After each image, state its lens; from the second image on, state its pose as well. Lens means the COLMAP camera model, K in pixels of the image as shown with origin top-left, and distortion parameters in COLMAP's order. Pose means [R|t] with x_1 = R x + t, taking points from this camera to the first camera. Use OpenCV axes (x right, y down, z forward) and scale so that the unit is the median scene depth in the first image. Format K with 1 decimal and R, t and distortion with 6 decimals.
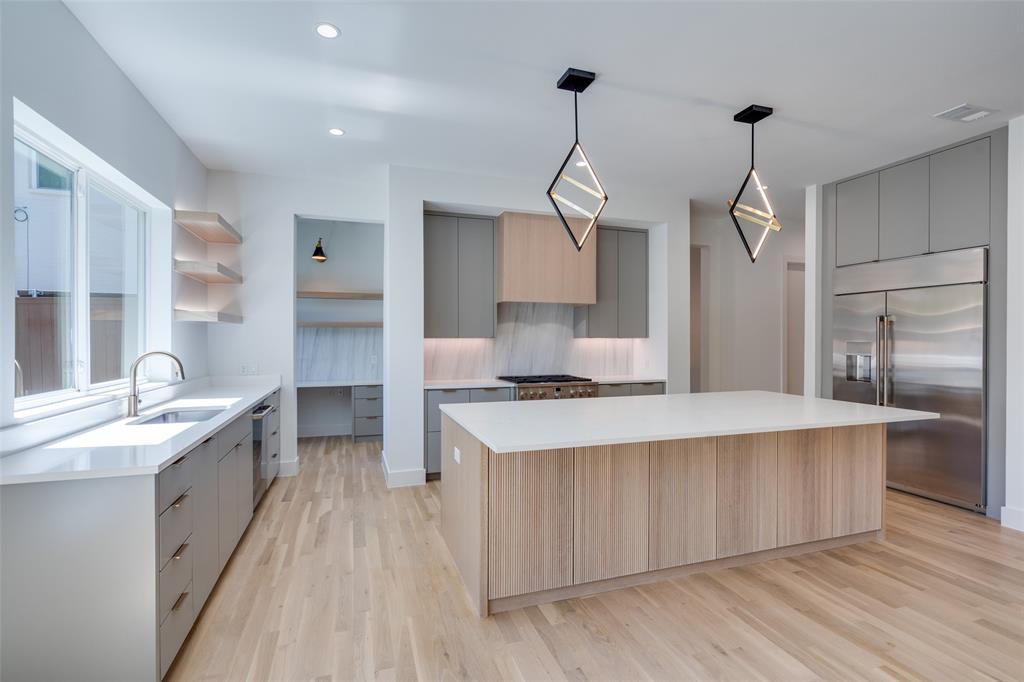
lens RADIAL K [[475.7, 0, 508.1], [0, 475.7, 341.3], [0, 0, 1]] dist [-0.002731, -0.000811]
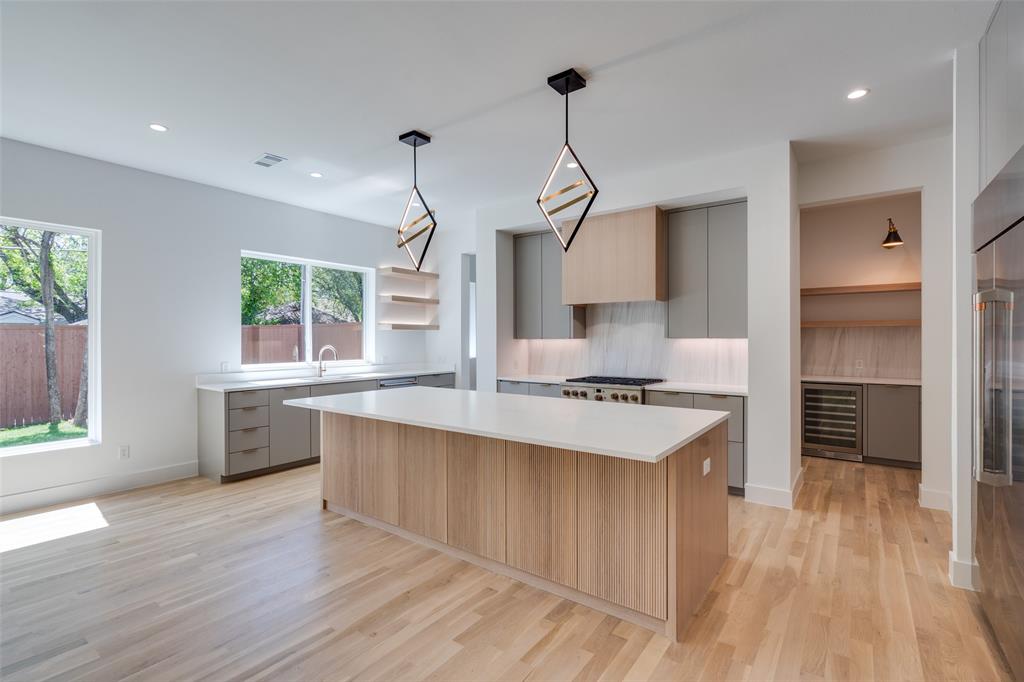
lens RADIAL K [[475.7, 0, 508.1], [0, 475.7, 341.3], [0, 0, 1]] dist [-0.002731, -0.000811]
pose [[0.566933, 0.000339, -0.823764, 0.936362], [-0.003959, 0.999989, -0.002312, 0.002350], [0.823754, 0.004572, 0.566929, 0.335439]]
